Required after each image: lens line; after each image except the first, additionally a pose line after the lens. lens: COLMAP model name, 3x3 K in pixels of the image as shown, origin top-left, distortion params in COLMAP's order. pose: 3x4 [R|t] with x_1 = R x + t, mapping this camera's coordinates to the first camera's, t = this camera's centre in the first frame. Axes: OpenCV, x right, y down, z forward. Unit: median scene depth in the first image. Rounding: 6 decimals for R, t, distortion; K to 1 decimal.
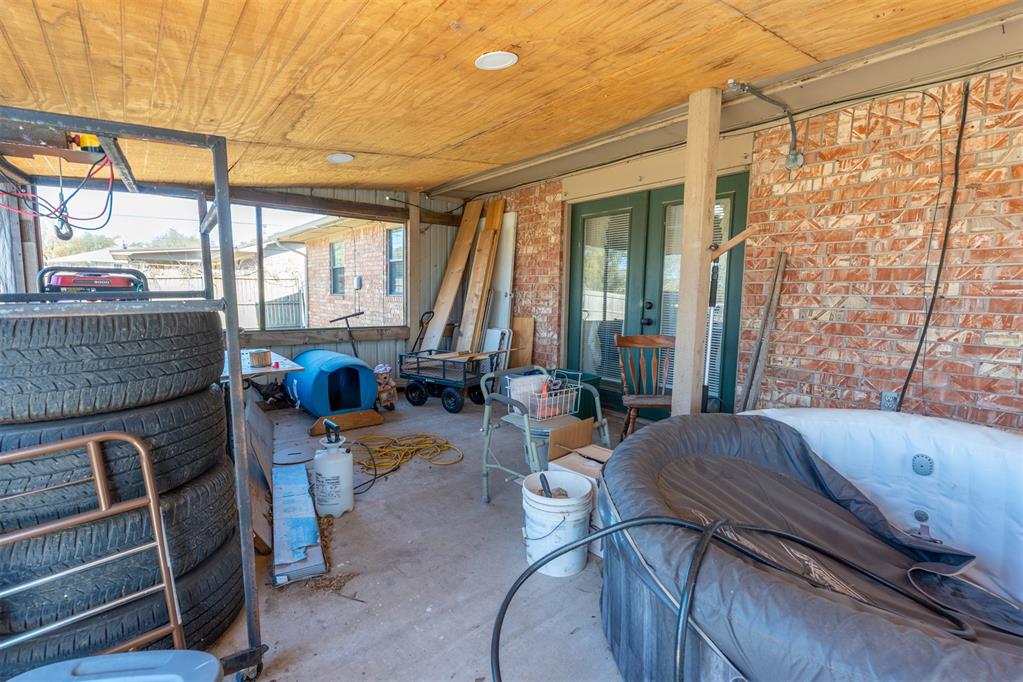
lens RADIAL K [[465.3, 0, 512.0], [0, 465.3, 340.4], [0, 0, 1]] dist [-0.000718, 0.000015]
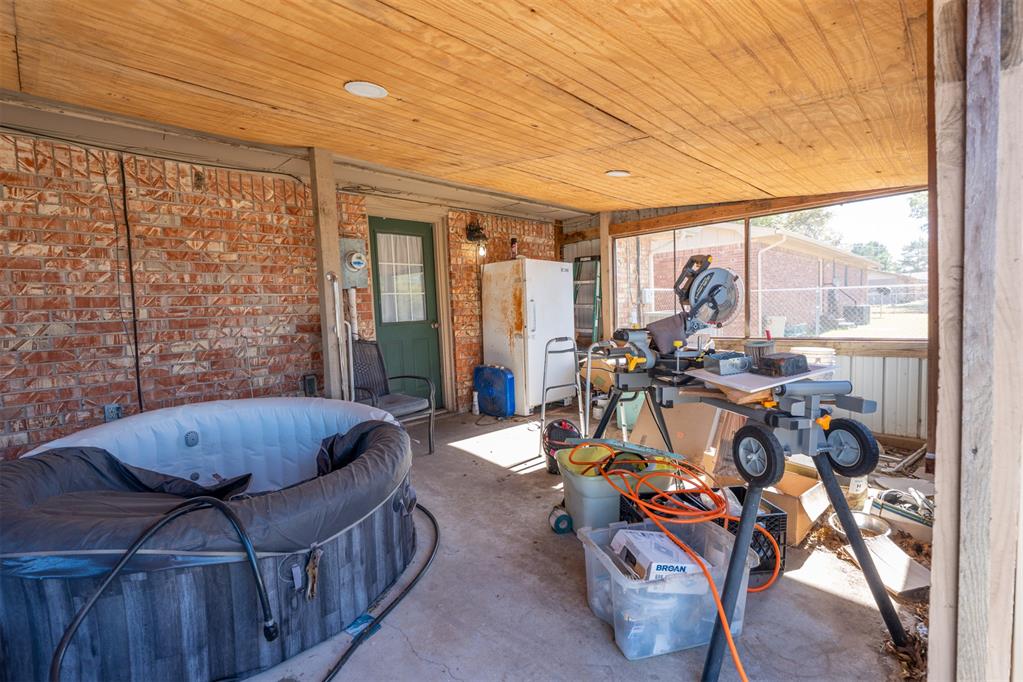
lens RADIAL K [[465.3, 0, 512.0], [0, 465.3, 337.9], [0, 0, 1]] dist [-0.000718, 0.000015]
pose [[-0.114076, -0.072269, 0.990840, -0.429591], [0.143498, 0.985693, 0.088415, -0.010085], [-0.983054, 0.152270, -0.102073, 0.121620]]
